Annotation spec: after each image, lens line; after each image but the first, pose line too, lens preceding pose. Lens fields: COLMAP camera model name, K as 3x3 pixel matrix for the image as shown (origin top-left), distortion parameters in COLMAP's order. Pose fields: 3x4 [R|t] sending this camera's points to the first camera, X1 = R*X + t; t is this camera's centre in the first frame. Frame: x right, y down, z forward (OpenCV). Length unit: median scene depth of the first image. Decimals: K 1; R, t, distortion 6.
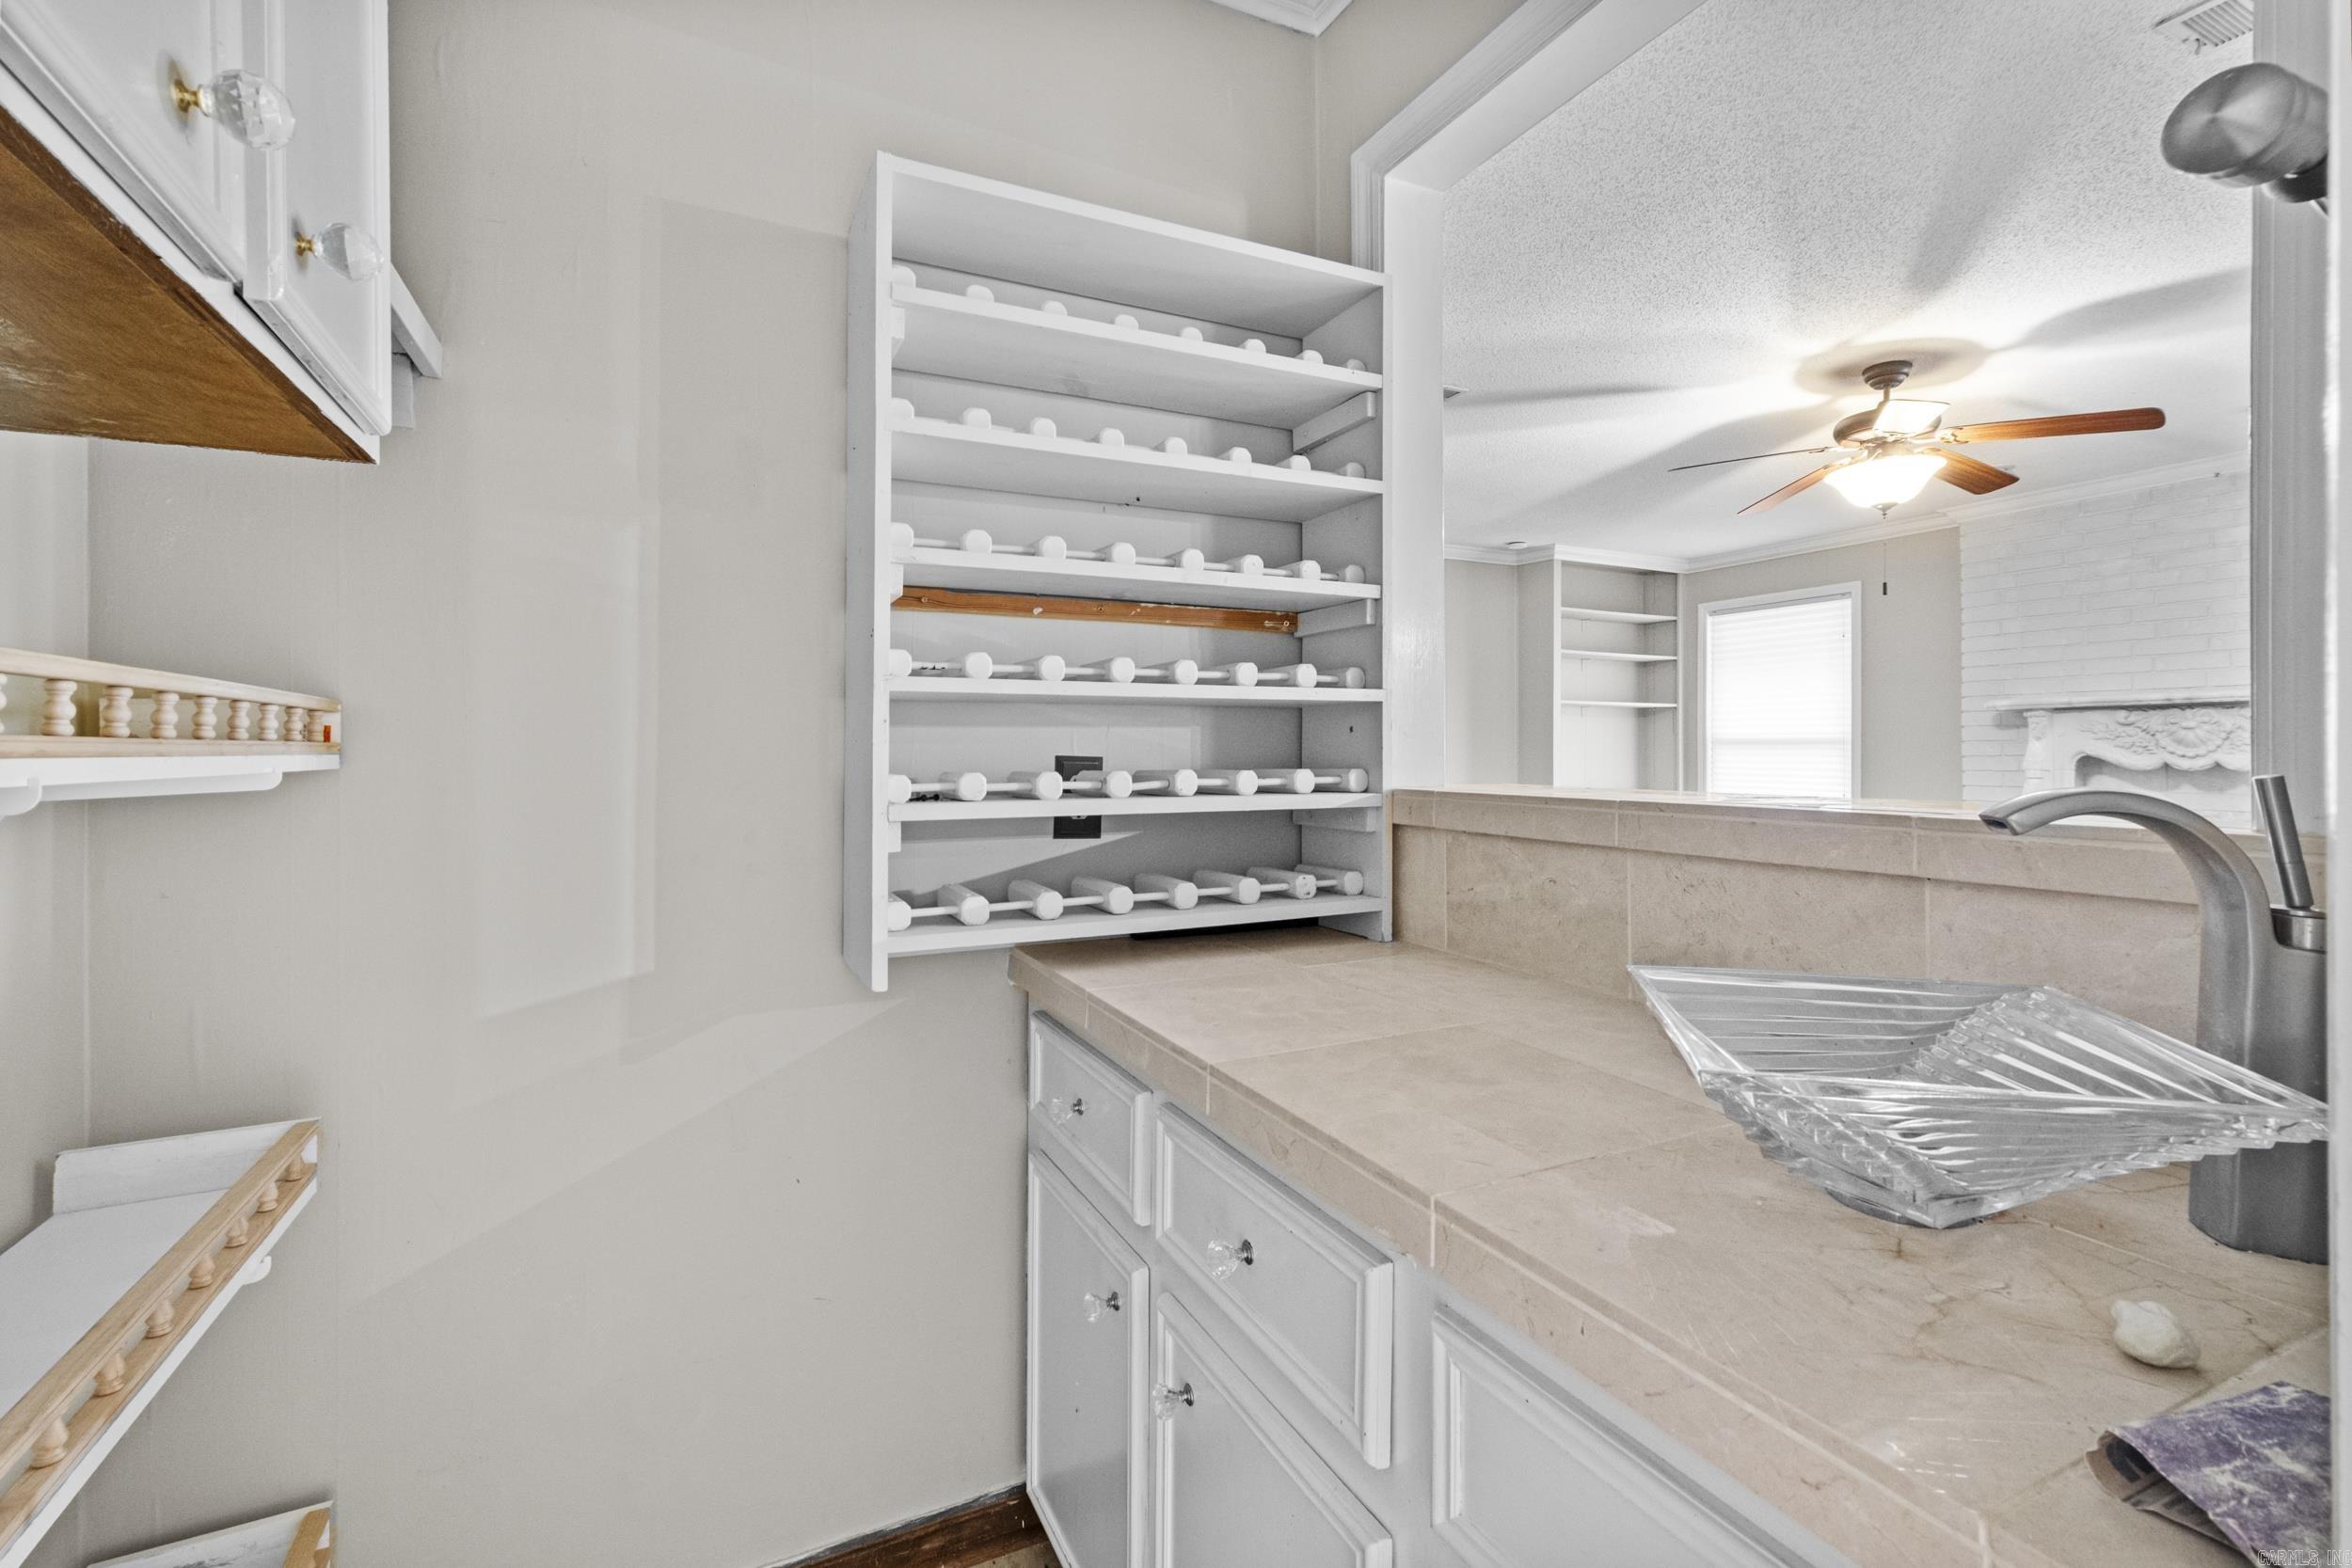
lens RADIAL K [[1017.1, 0, 1165.6], [0, 1017.1, 758.7], [0, 0, 1]] dist [0.030383, 0.000057]
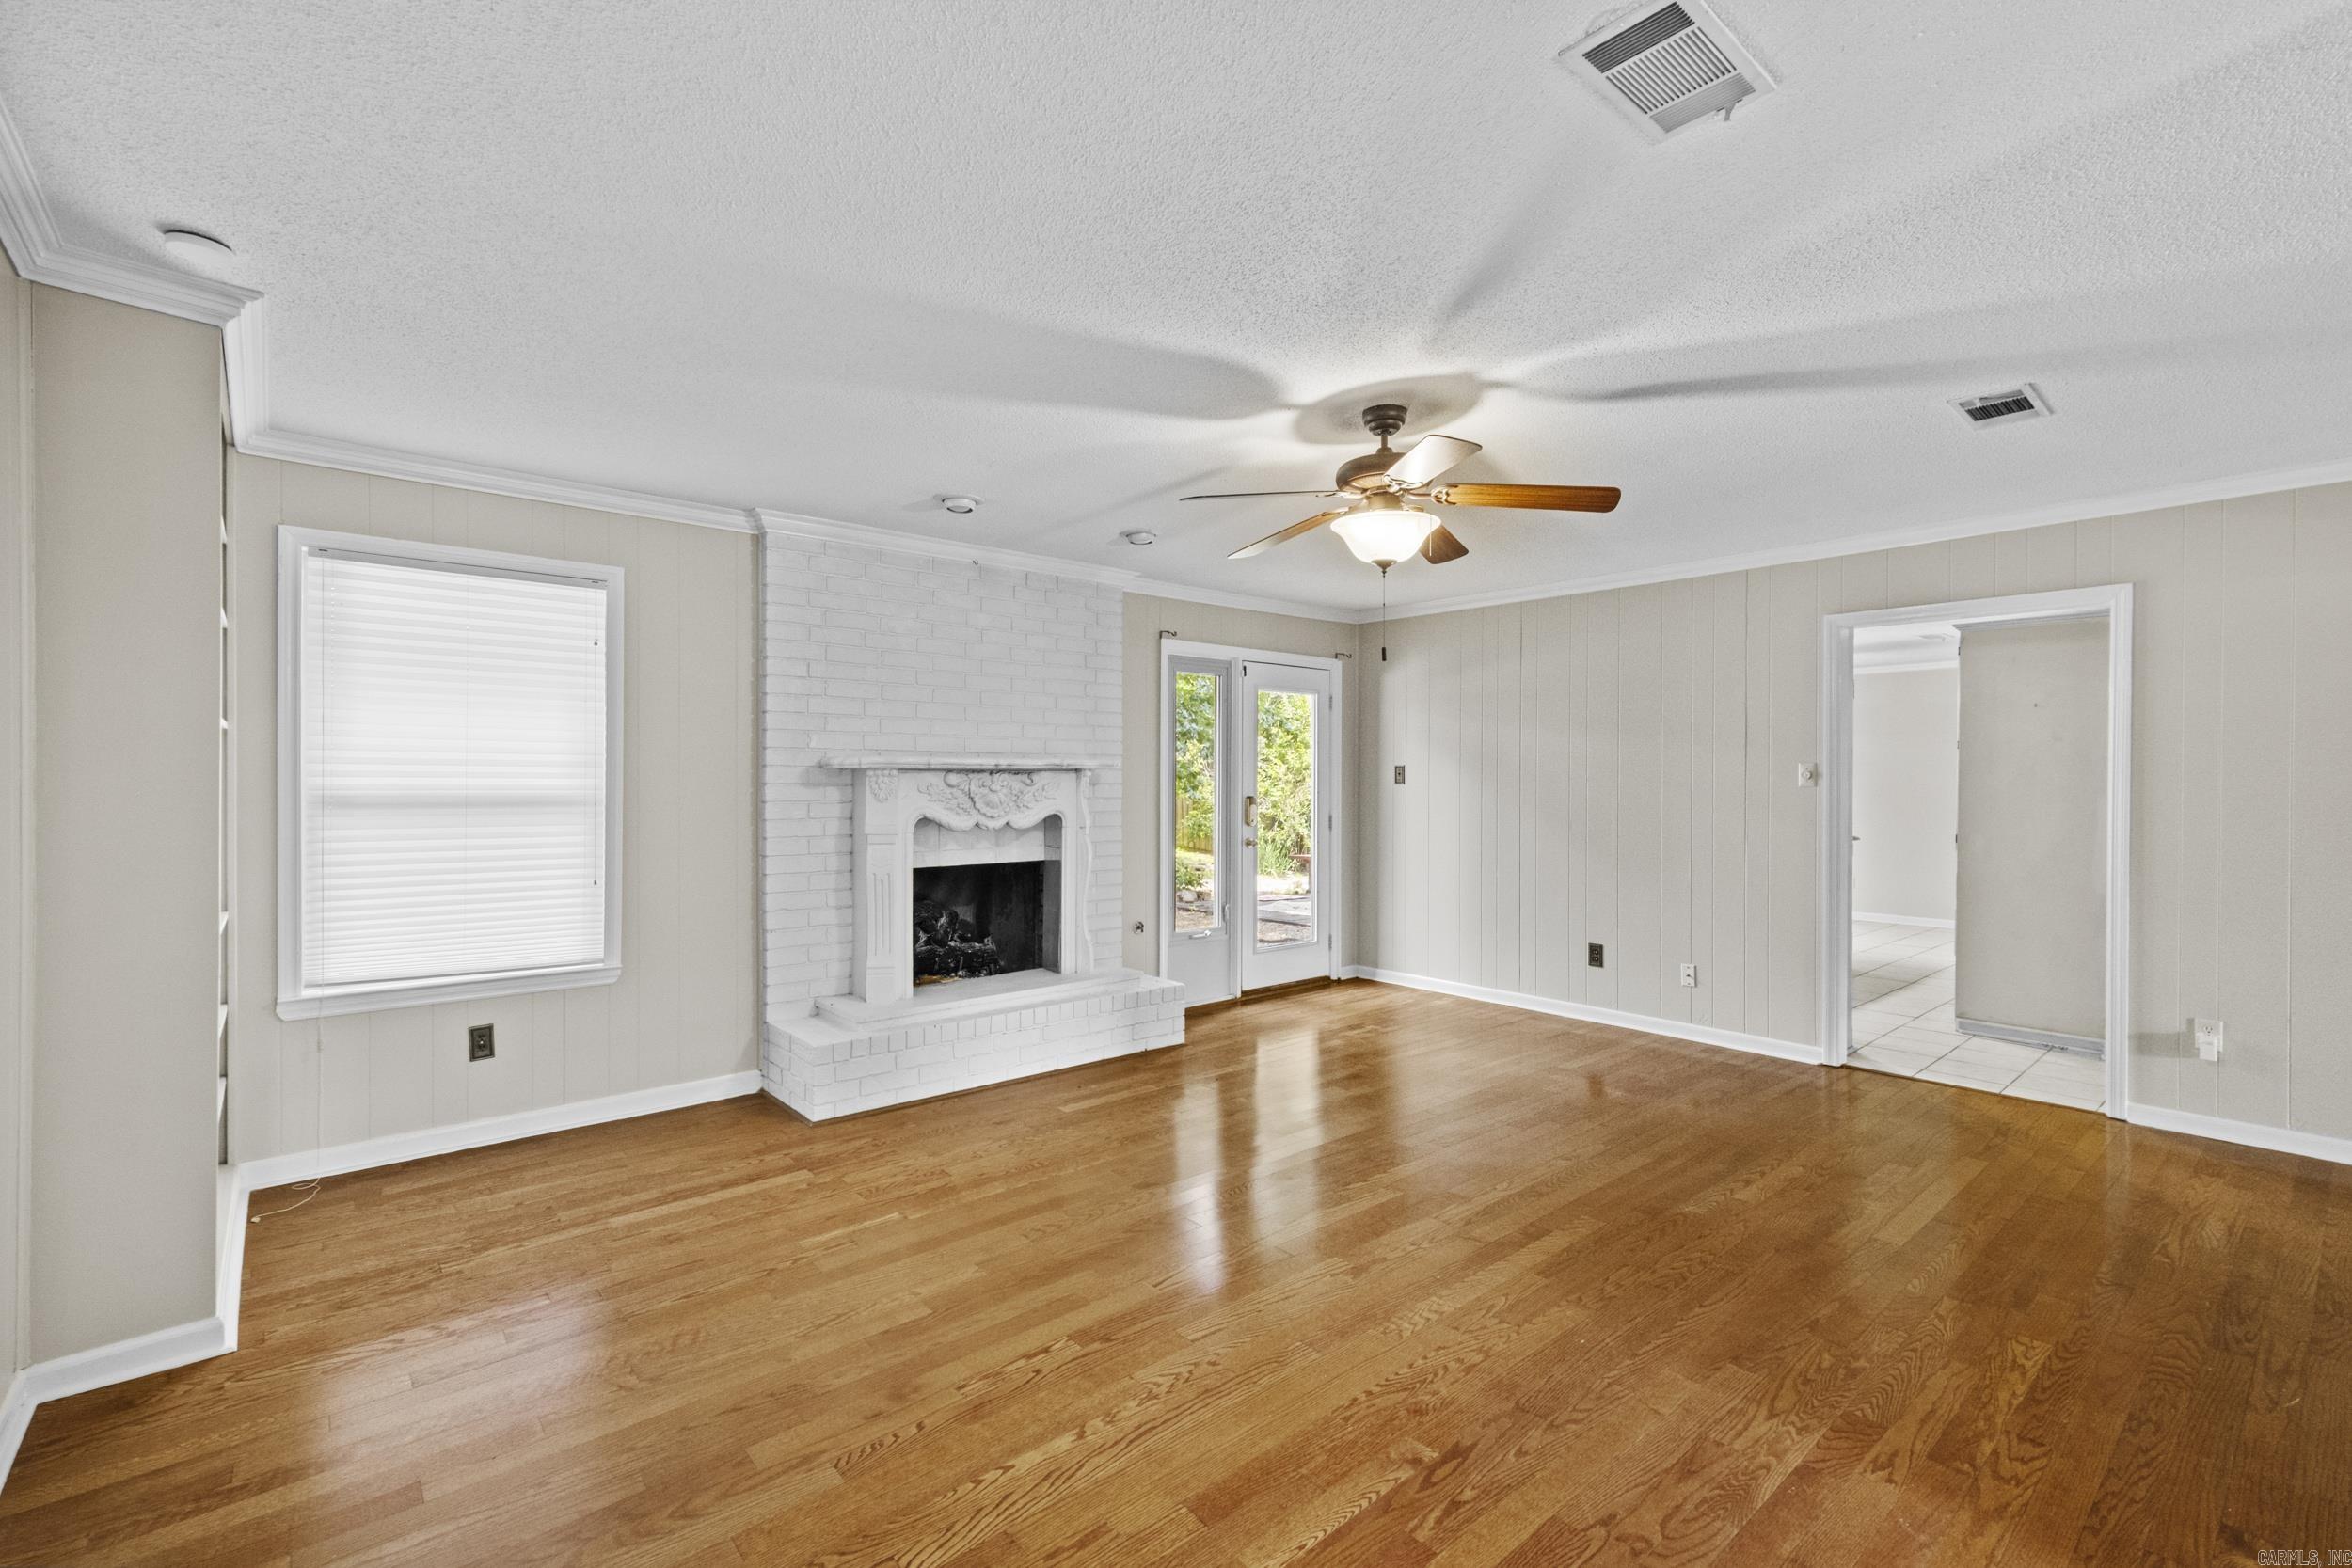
lens RADIAL K [[1022.7, 0, 1176.0], [0, 1022.7, 784.0], [0, 0, 1]] dist [0.002542, 0.000805]
pose [[-0.243212, -0.005486, 0.969958, -0.094601], [0.001868, 0.999980, 0.006124, -0.039569], [-0.969971, 0.003301, -0.243197, 0.989790]]
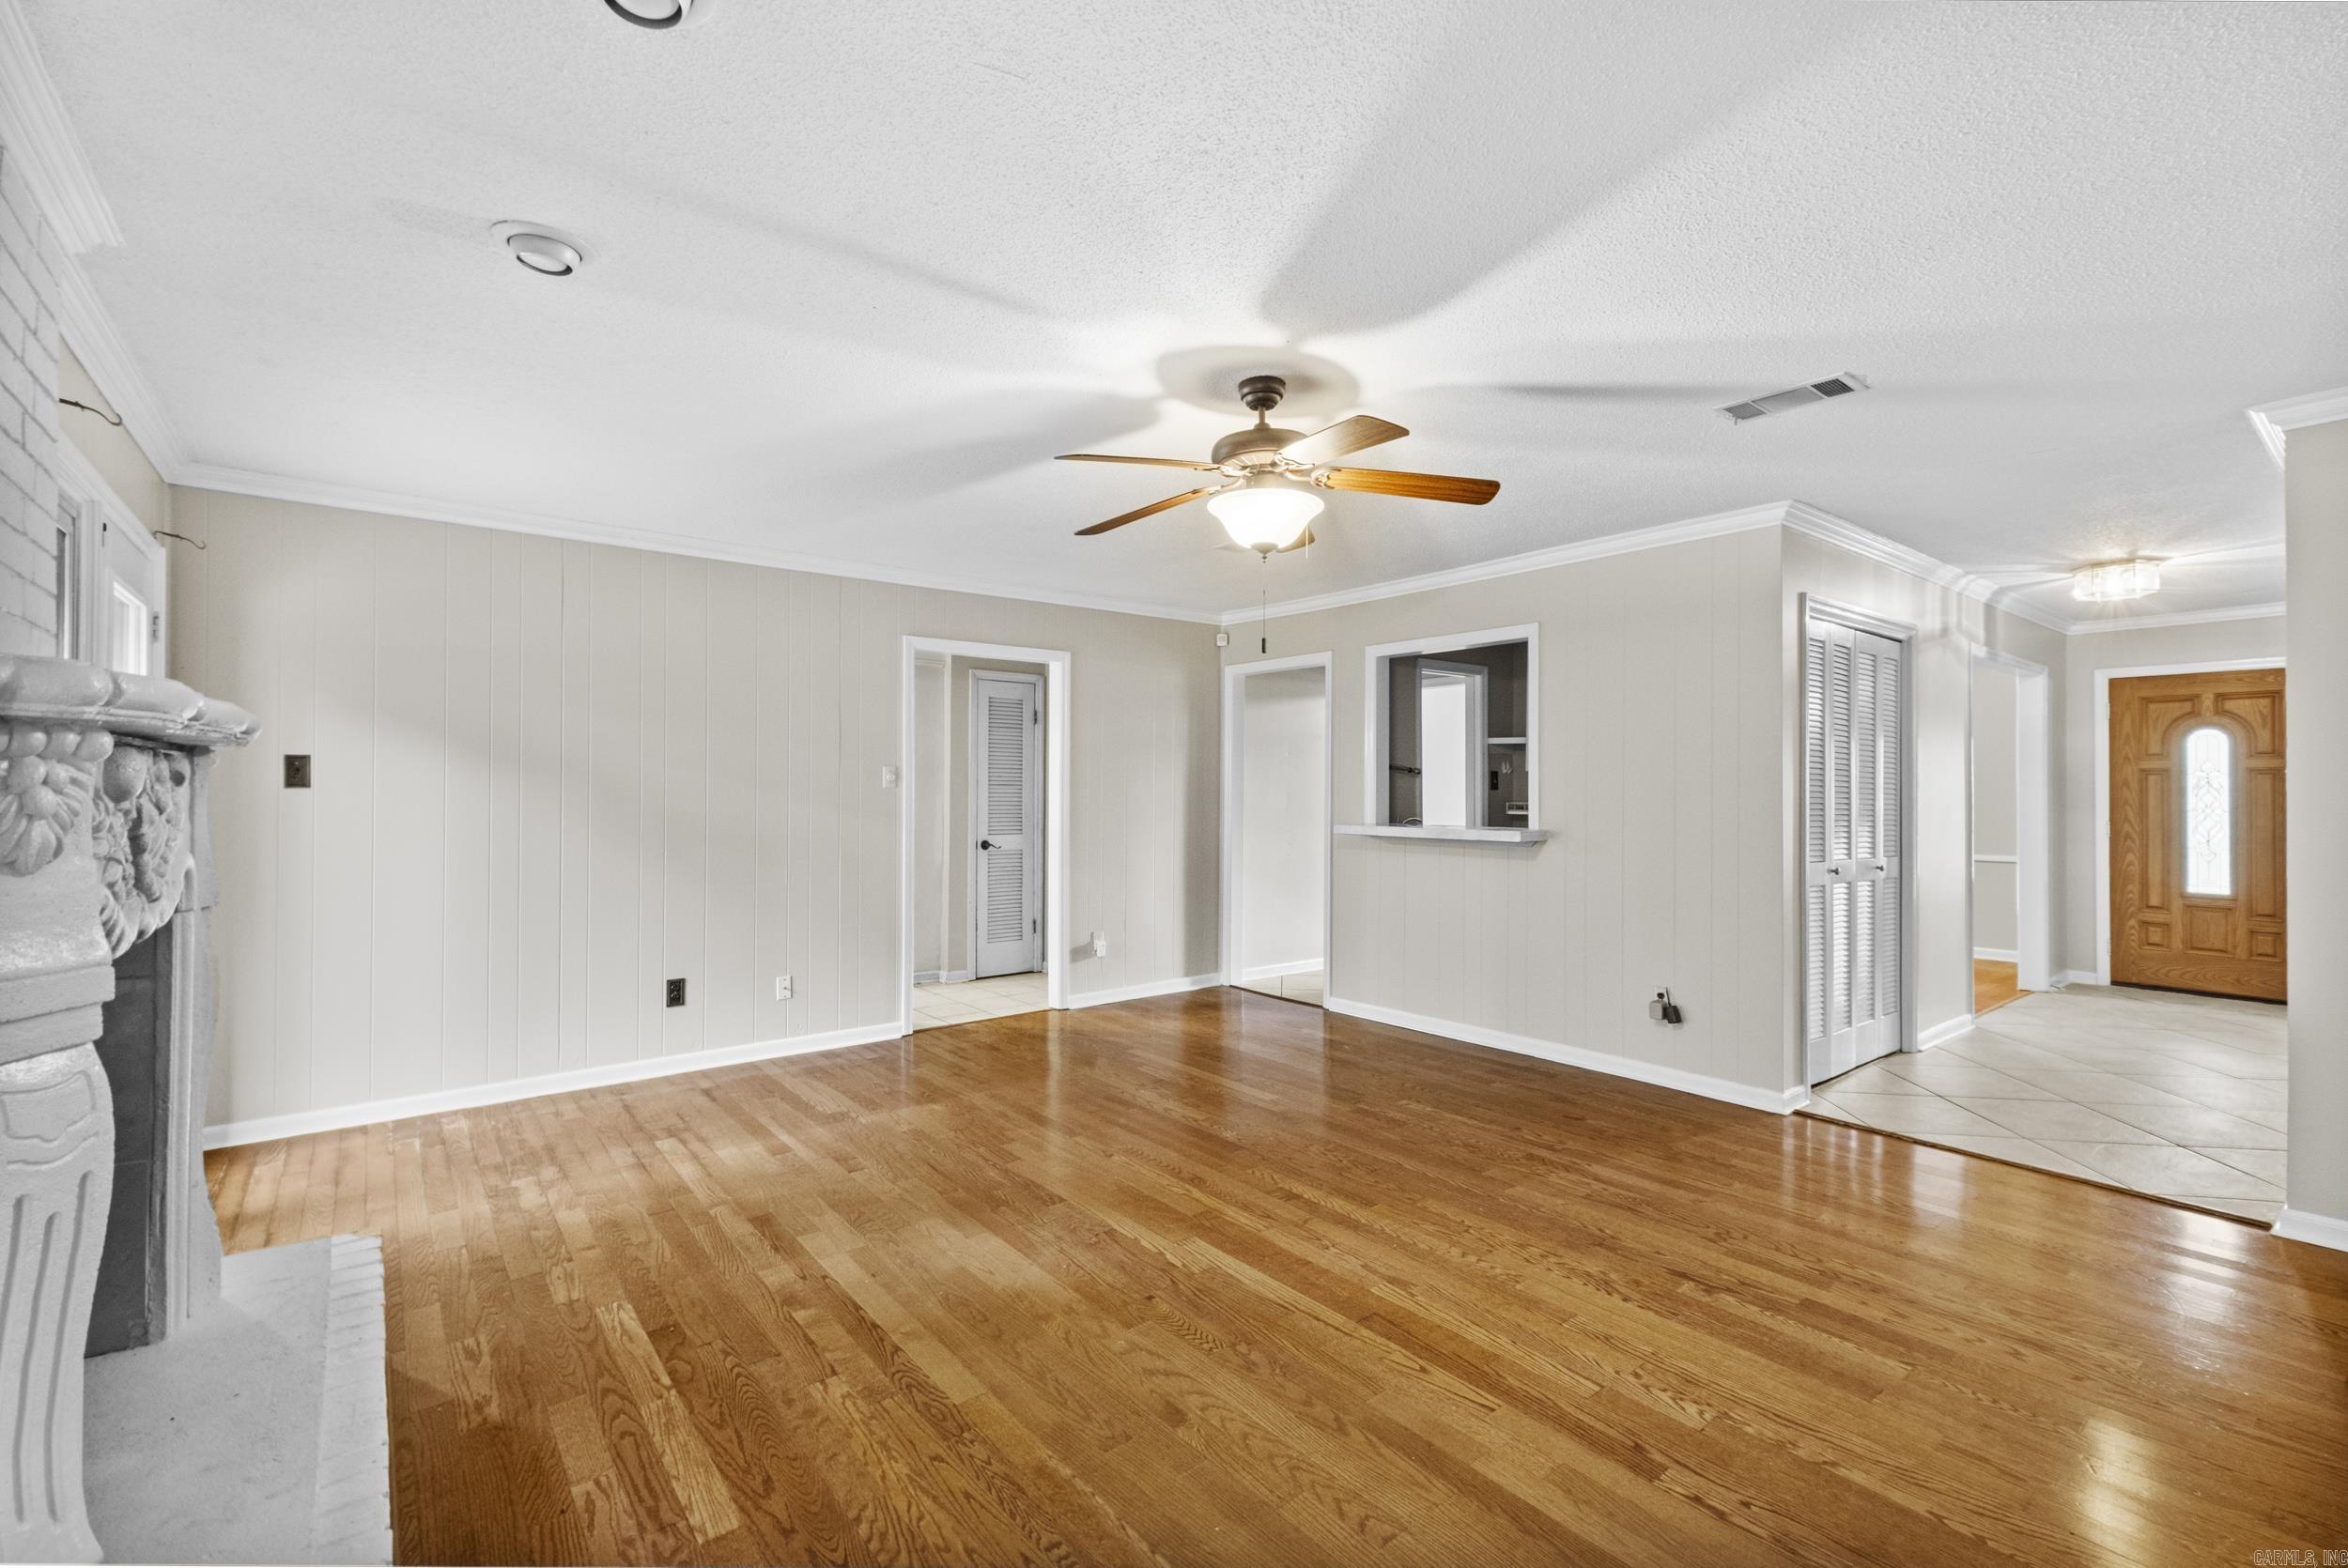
lens RADIAL K [[1010.1, 0, 1136.8], [0, 1010.1, 780.0], [0, 0, 1]] dist [0.002633, 0.000015]
pose [[-0.981077, -0.003294, -0.193589, 0.676669], [-0.003049, 0.999994, -0.001560, -0.037641], [0.193593, -0.000940, -0.981082, 1.267773]]
